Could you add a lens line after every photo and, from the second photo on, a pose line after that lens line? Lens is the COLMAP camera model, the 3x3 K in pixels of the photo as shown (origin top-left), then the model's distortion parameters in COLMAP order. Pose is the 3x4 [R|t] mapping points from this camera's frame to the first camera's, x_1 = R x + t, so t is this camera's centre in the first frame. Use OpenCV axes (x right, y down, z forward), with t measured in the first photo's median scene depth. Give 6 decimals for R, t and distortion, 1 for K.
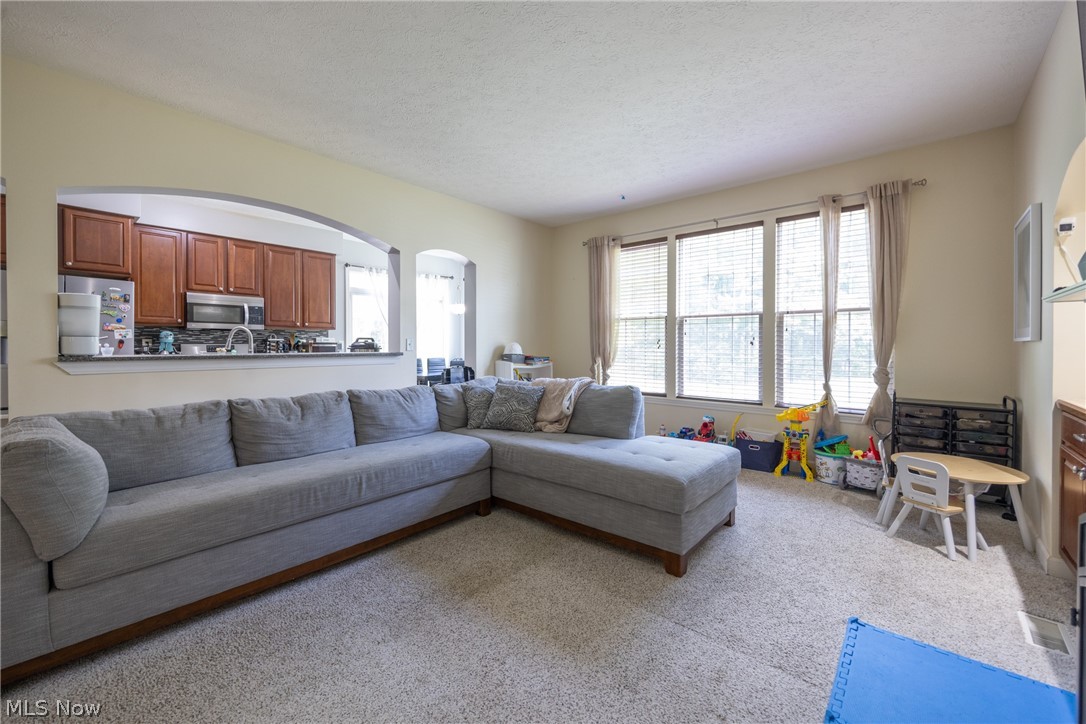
lens RADIAL K [[450.9, 0, 523.0], [0, 450.9, 346.8], [0, 0, 1]] dist [0.024945, -0.000655]
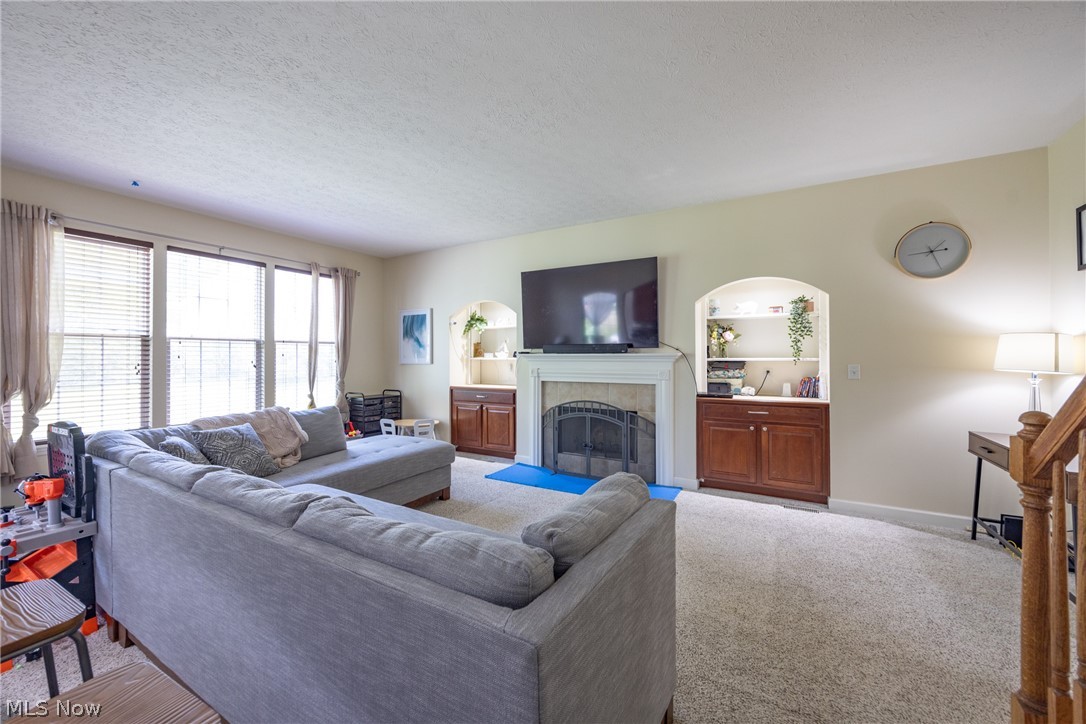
lens RADIAL K [[414.2, 0, 576.1], [0, 414.2, 359.8], [0, 0, 1]] dist [0.002333, 0.000399]
pose [[-0.249054, -0.009333, 0.968445, -0.847611], [0.003608, 0.999938, 0.010565, -0.038501], [-0.968483, 0.006126, -0.249004, 0.568541]]
